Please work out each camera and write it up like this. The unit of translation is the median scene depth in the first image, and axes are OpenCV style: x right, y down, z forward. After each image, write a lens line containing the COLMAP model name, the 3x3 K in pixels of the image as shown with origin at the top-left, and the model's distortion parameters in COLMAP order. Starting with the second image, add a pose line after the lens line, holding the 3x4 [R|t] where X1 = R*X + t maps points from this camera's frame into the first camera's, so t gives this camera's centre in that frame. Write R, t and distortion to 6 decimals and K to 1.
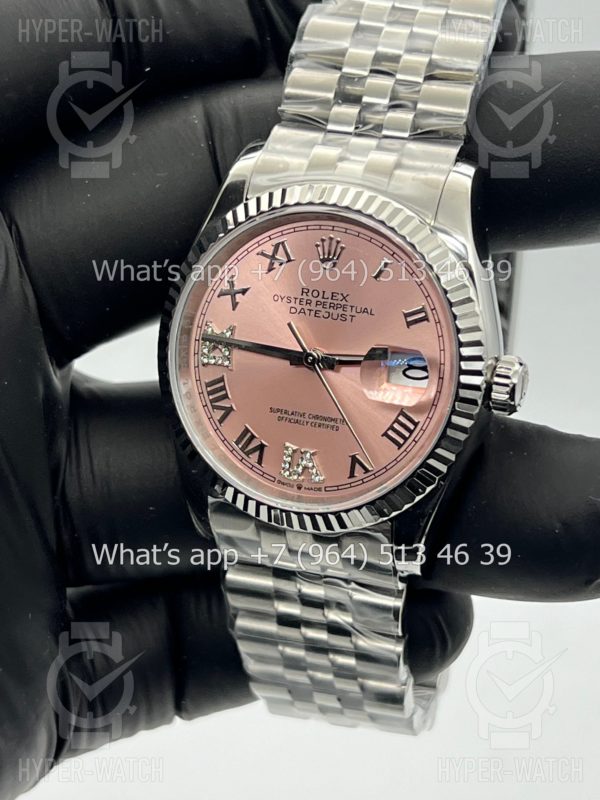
lens RADIAL K [[1815.1, 0, 306.7], [0, 1815.1, 391.6], [0, 0, 1]] dist [0.129617, 0.000000]
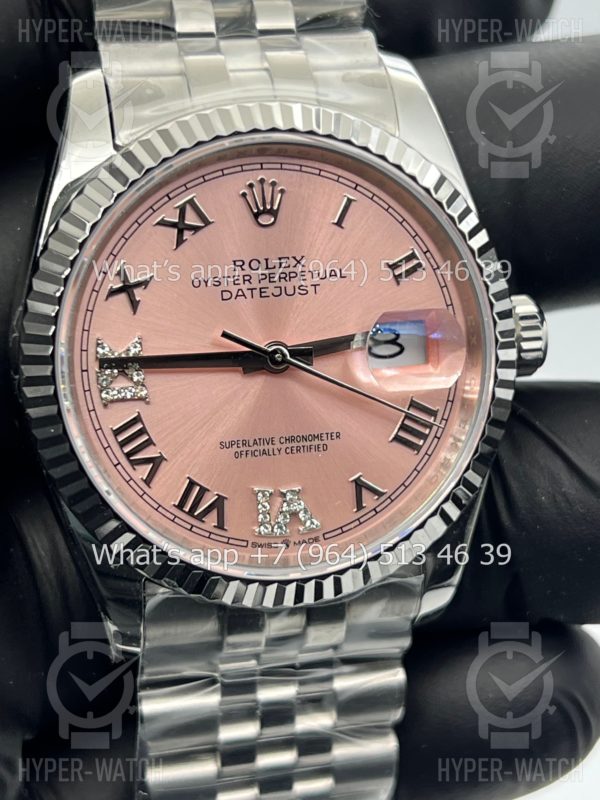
lens RADIAL K [[1815.1, 0, 295.4], [0, 1815.1, 415.6], [0, 0, 1]] dist [0.129617, 0.000000]
pose [[0.829675, -0.215150, 0.515121, -0.346574], [0.224250, 0.973473, 0.045403, -0.025717], [-0.511225, 0.077846, 0.855914, 0.403698]]
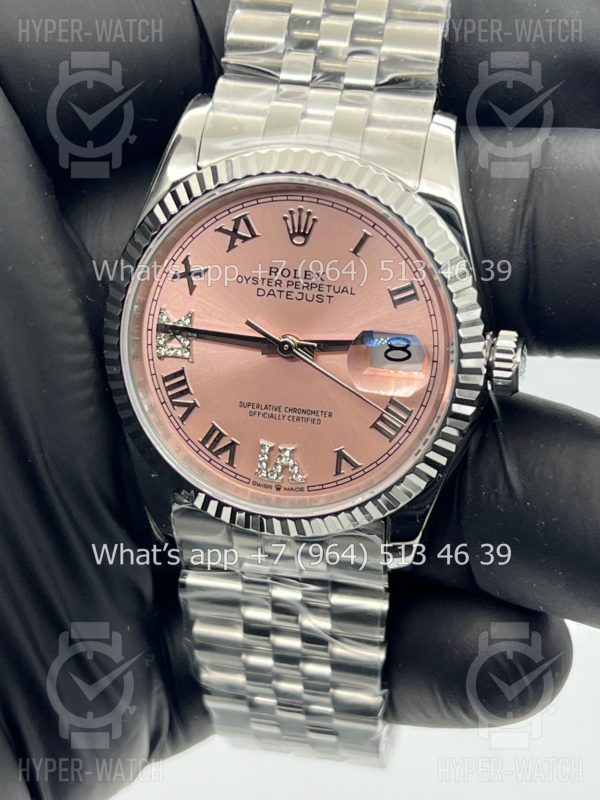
lens RADIAL K [[1815.1, 0, 294.9], [0, 1815.1, 402.6], [0, 0, 1]] dist [0.129617, 0.000000]
pose [[0.989501, -0.069110, 0.126930, -0.106938], [0.057321, 0.993893, 0.094287, -0.073643], [-0.132671, -0.086022, 0.987420, 0.116190]]
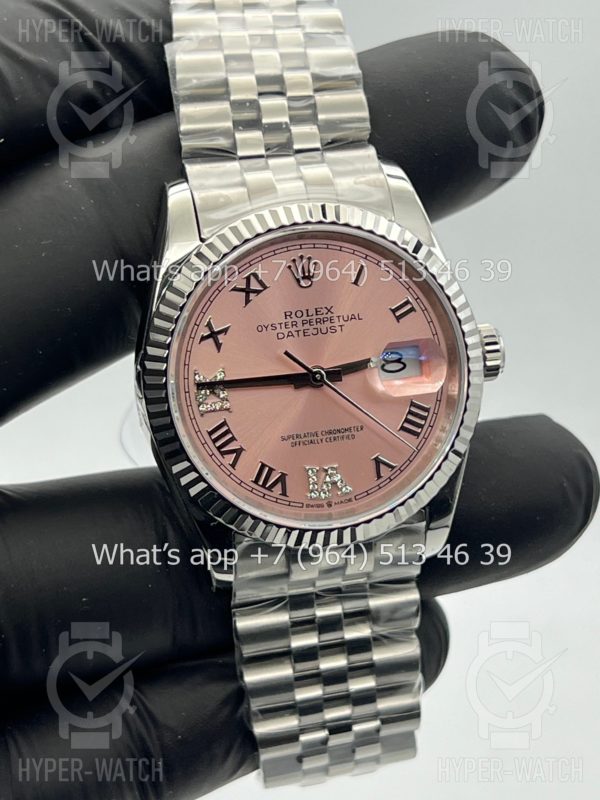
lens RADIAL K [[1815.1, 0, 304.6], [0, 1815.1, 406.1], [0, 0, 1]] dist [0.129617, 0.000000]
pose [[0.833243, -0.253447, 0.491397, -0.495761], [0.269951, 0.962105, 0.038477, -0.042264], [-0.482528, 0.100593, 0.870085, 0.127201]]
